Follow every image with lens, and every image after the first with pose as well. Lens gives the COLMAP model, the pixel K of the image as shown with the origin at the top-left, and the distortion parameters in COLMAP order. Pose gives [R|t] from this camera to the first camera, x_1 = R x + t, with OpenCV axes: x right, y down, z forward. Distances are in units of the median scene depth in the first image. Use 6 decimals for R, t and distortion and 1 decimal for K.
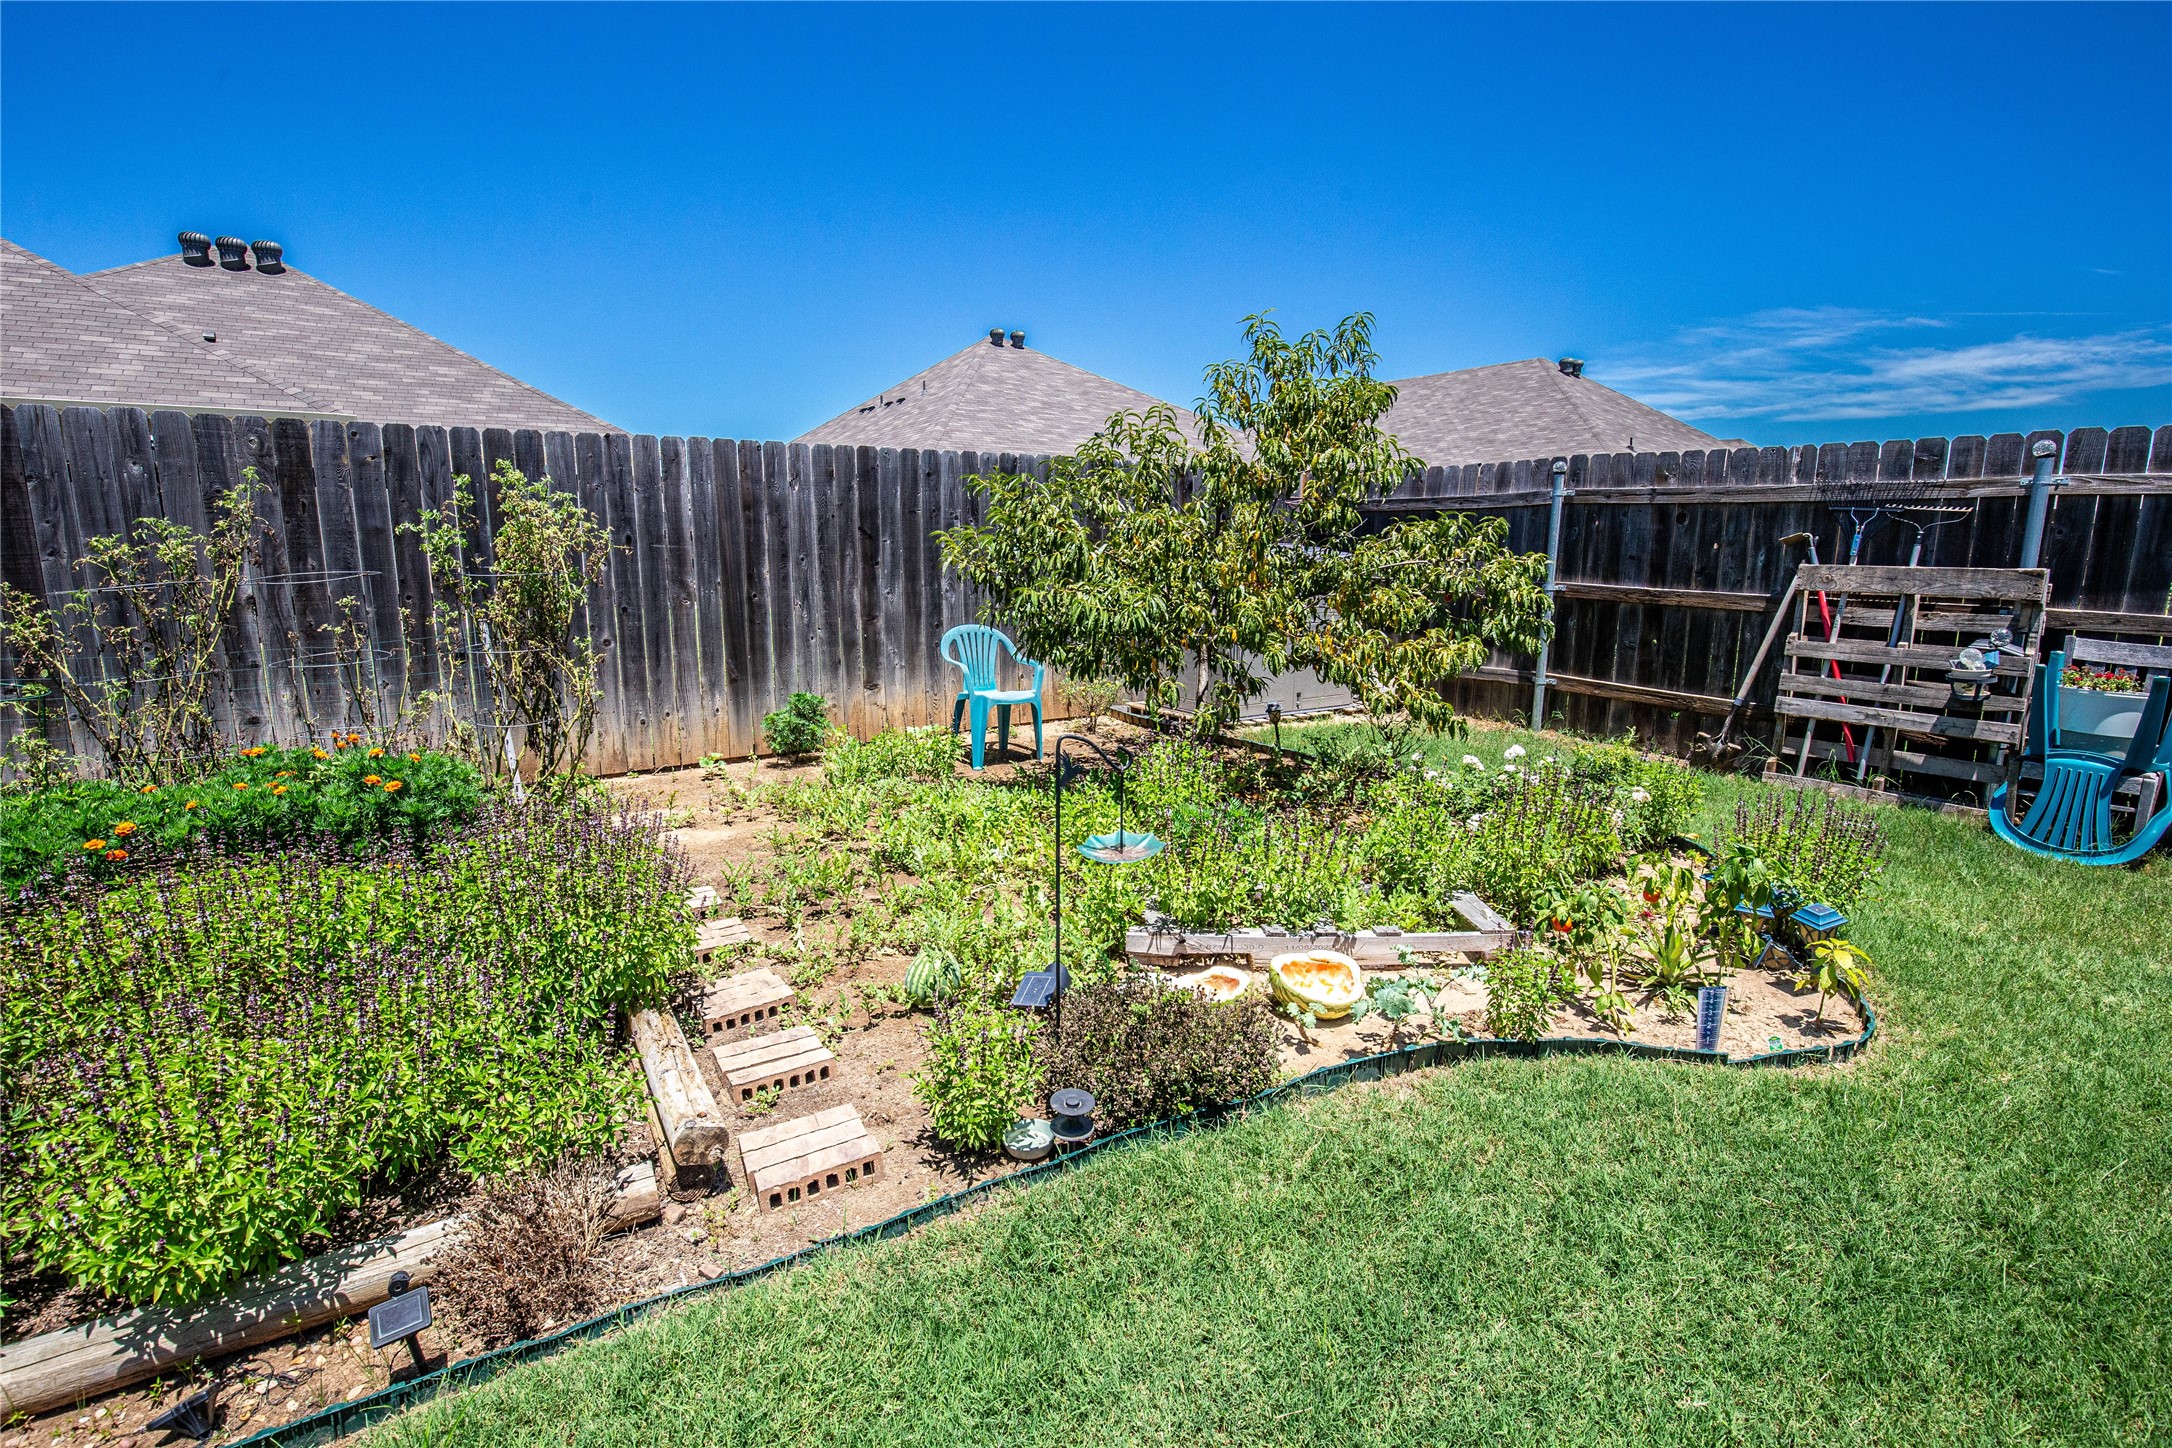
lens RADIAL K [[983.8, 0, 1082.7], [0, 983.8, 727.7], [0, 0, 1]] dist [-0.030879, 0.000635]
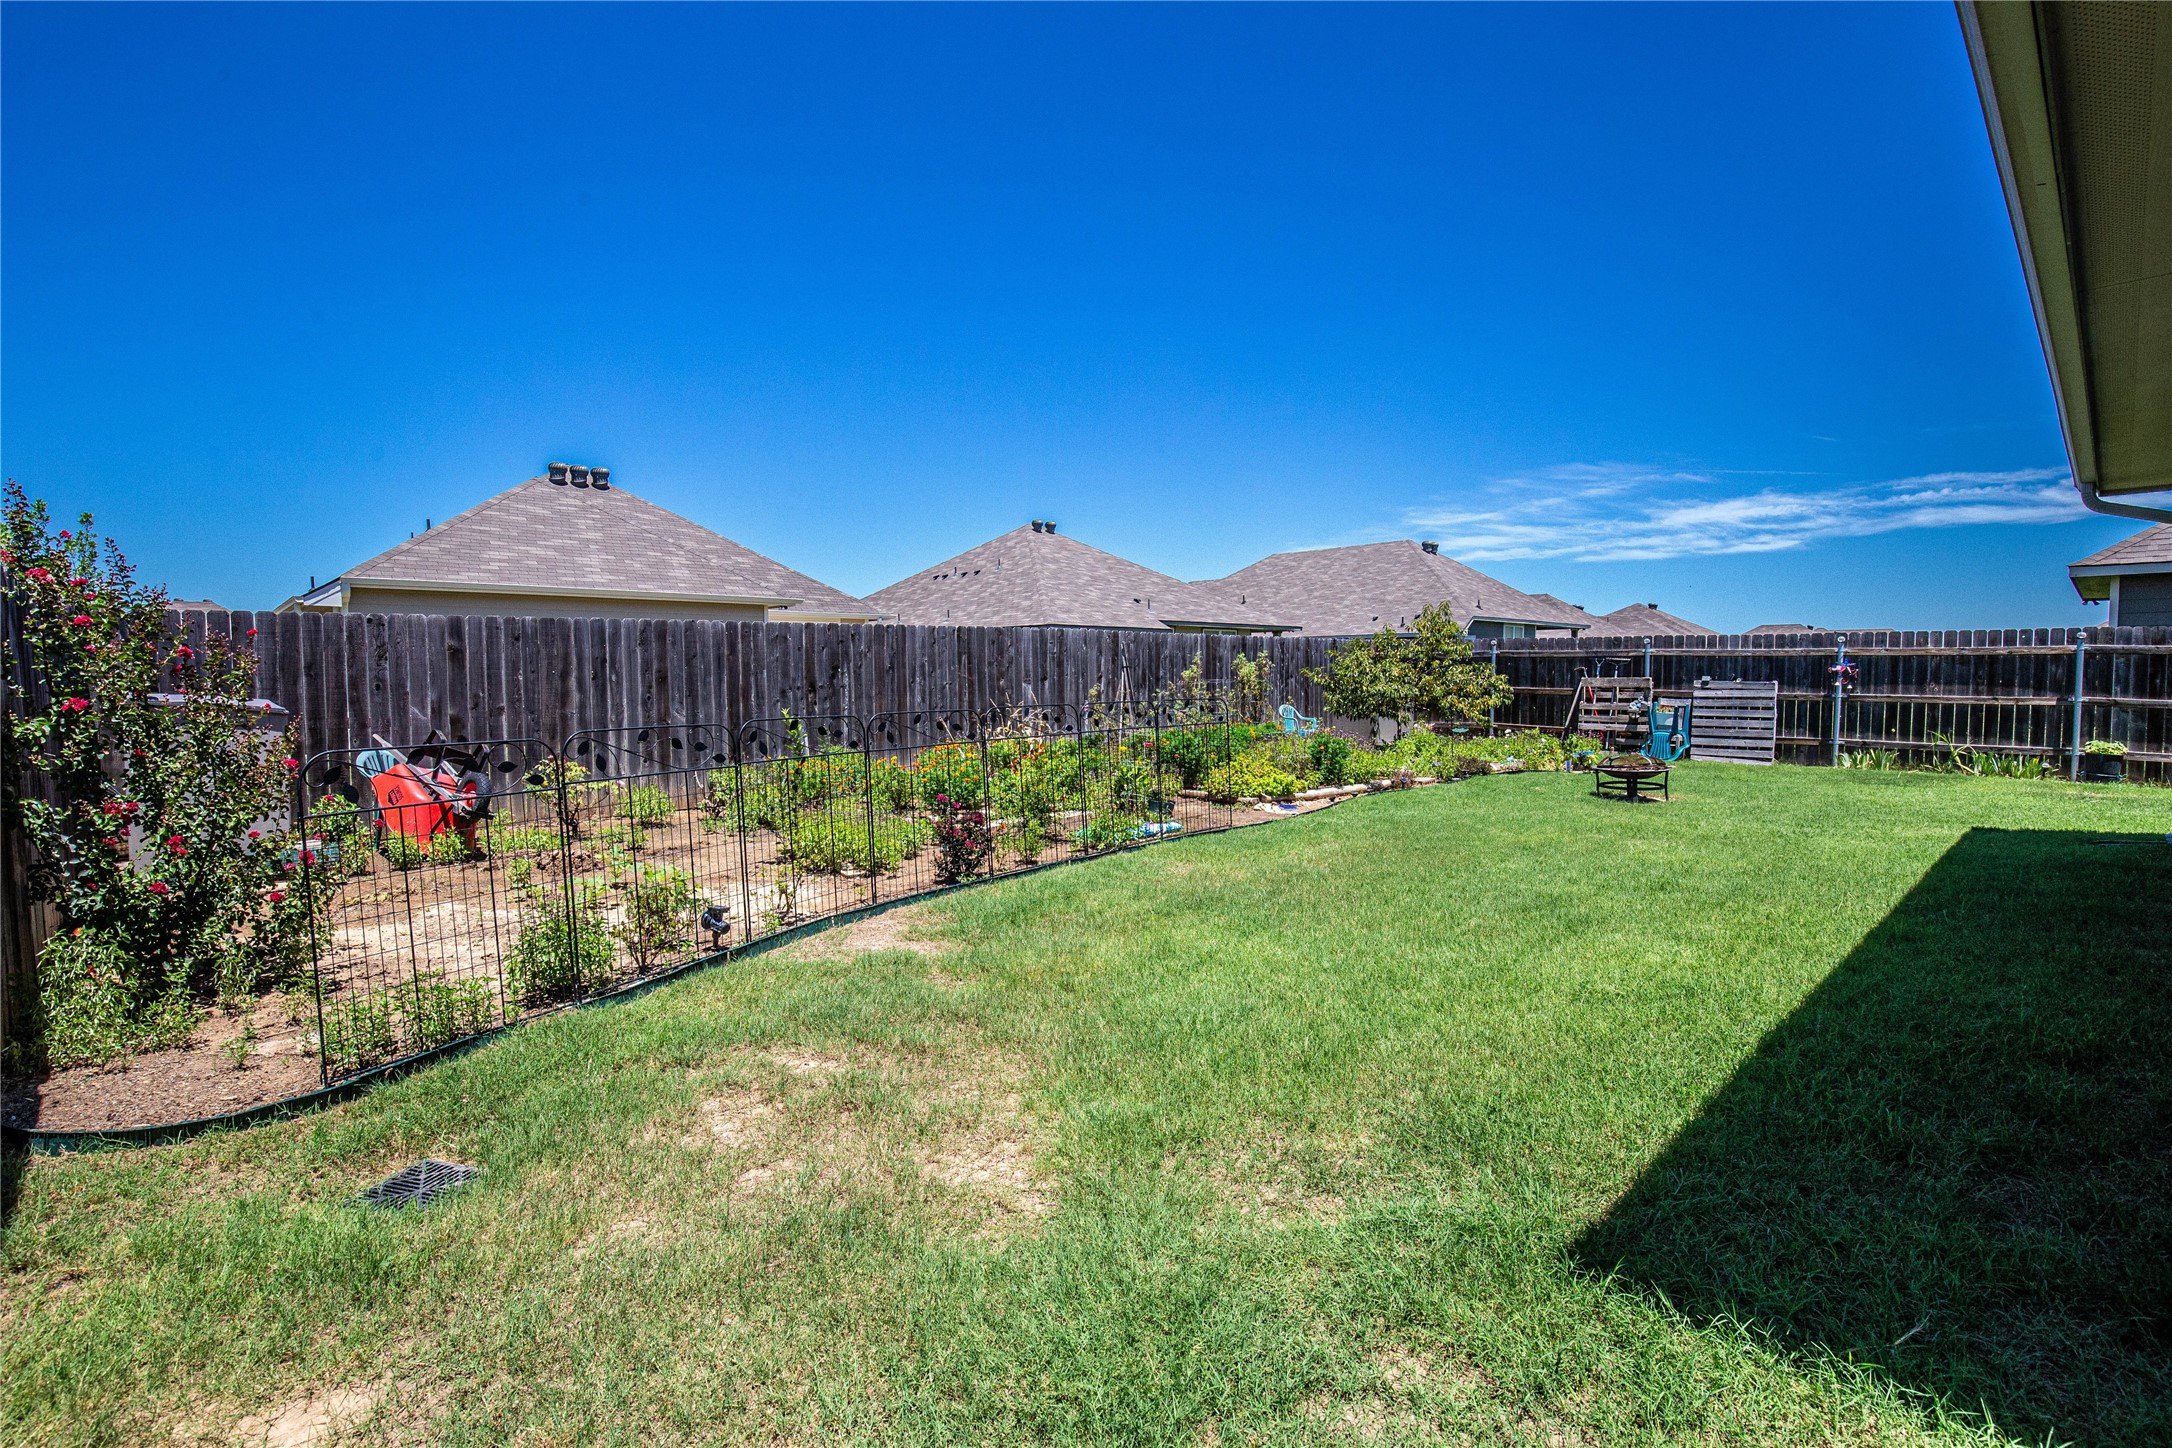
lens RADIAL K [[983.8, 0, 1082.7], [0, 983.8, 727.7], [0, 0, 1]] dist [-0.030879, 0.000635]
pose [[0.990480, -0.013645, 0.136977, -1.077125], [0.031510, 0.991129, -0.129114, 0.291902], [-0.134000, 0.132201, 0.982124, -1.558472]]
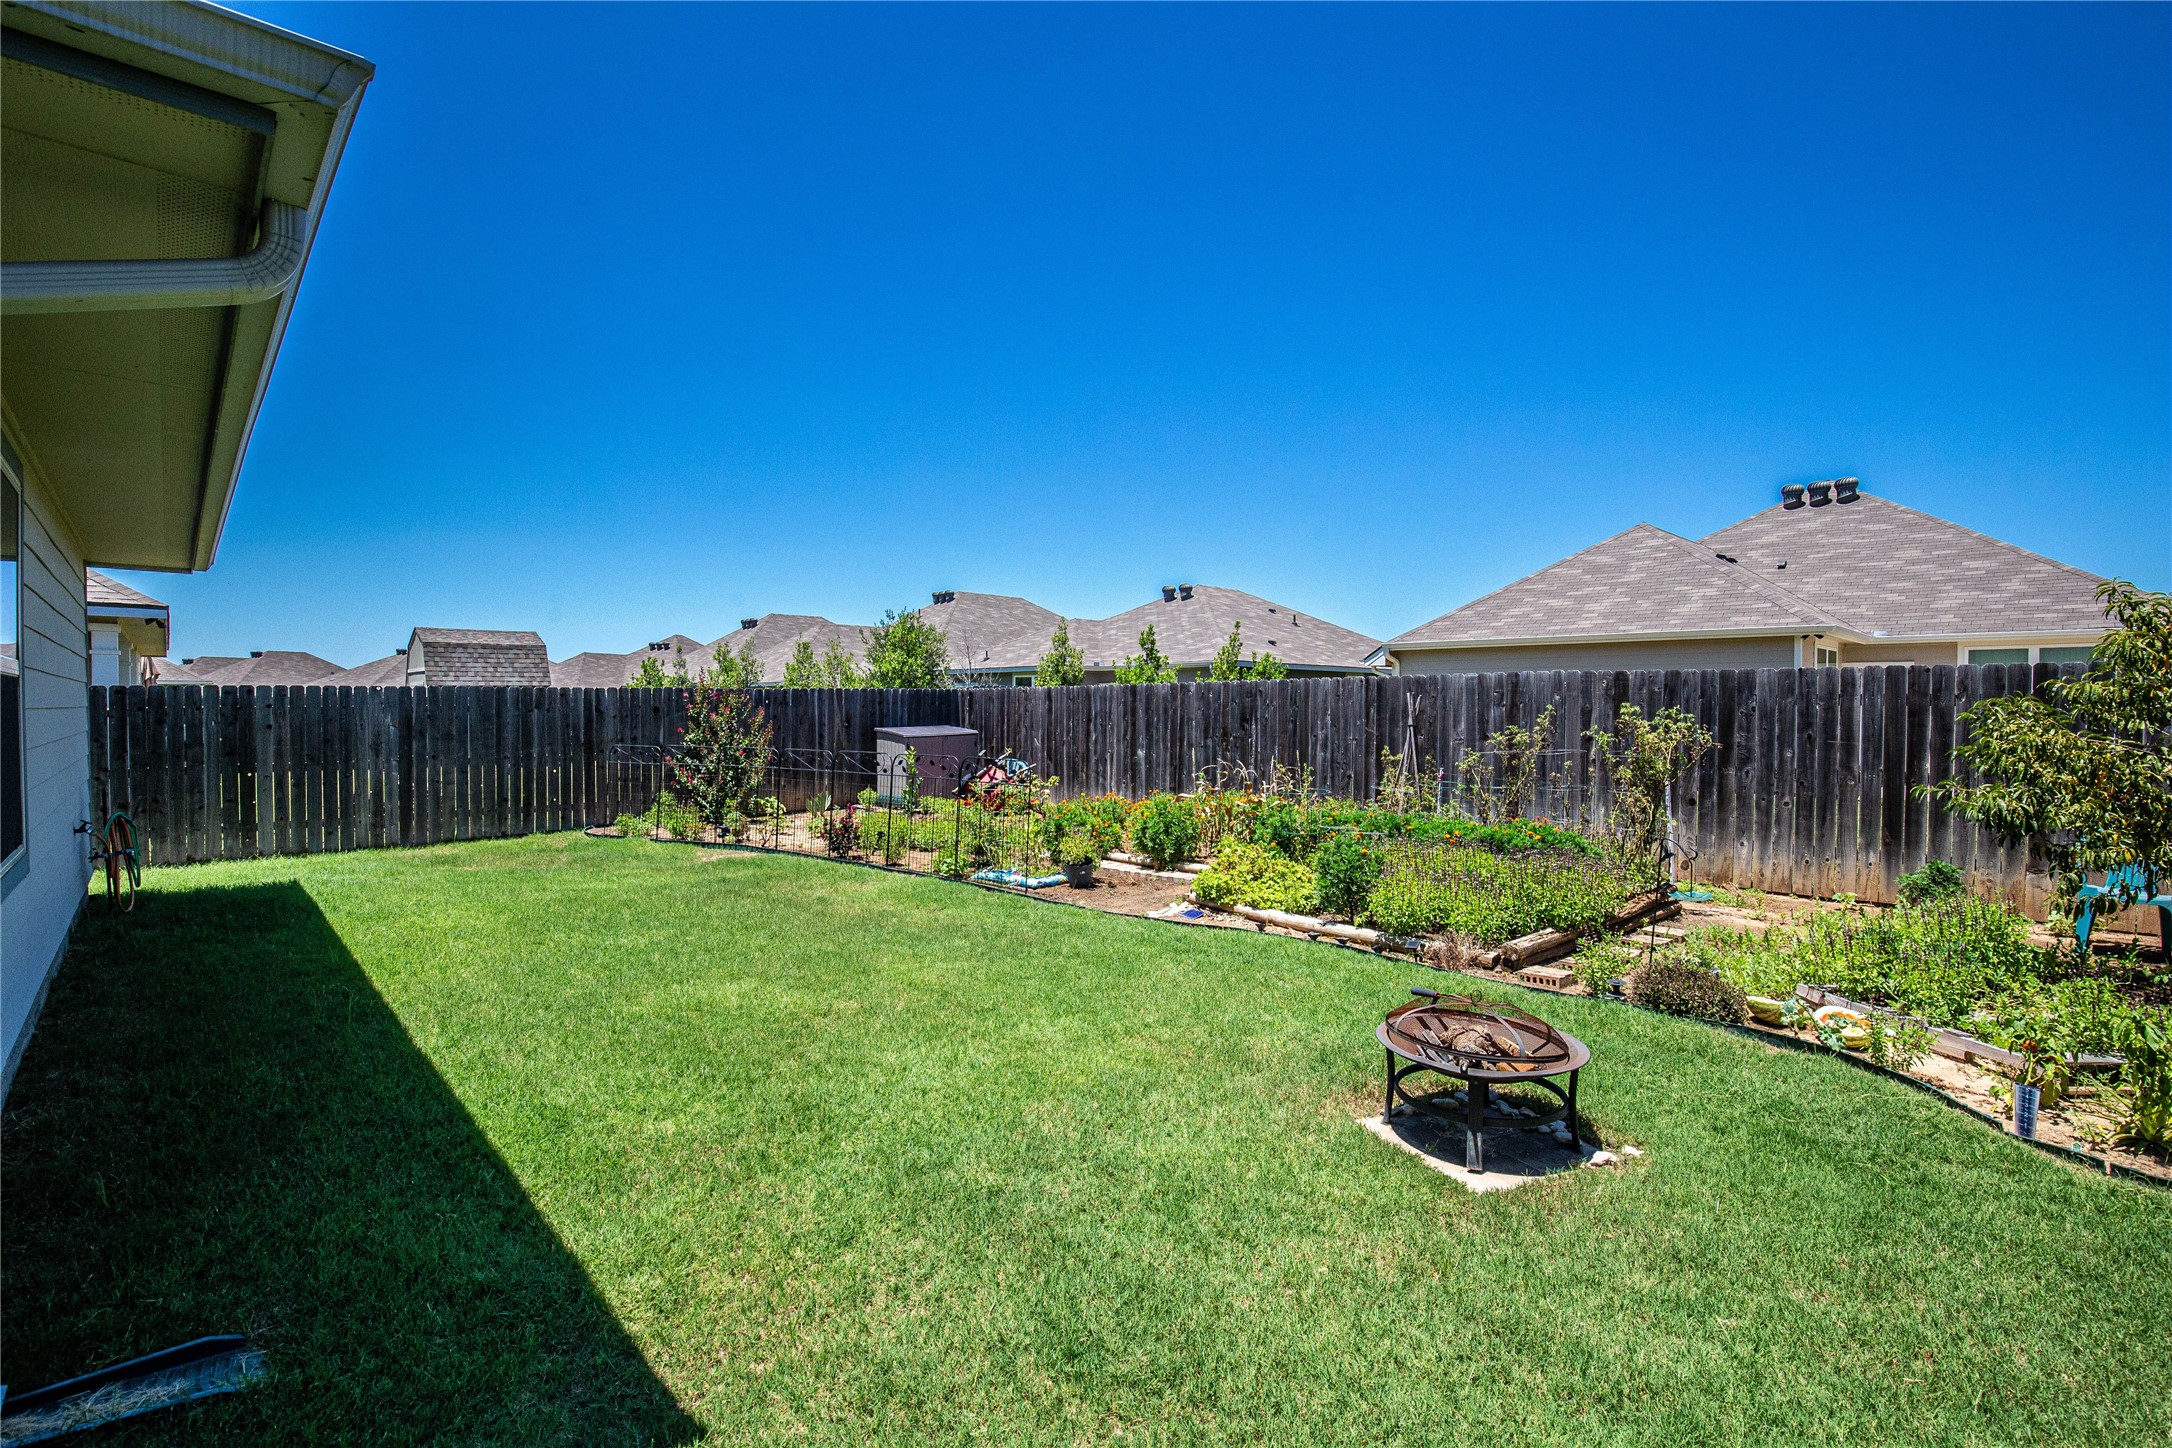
lens RADIAL K [[983.8, 0, 1082.7], [0, 983.8, 727.7], [0, 0, 1]] dist [-0.030879, 0.000635]
pose [[0.140926, 0.021605, -0.989784, 0.801157], [-0.186996, 0.982347, -0.005182, 0.007229], [0.972200, 0.185816, 0.142478, -0.273339]]
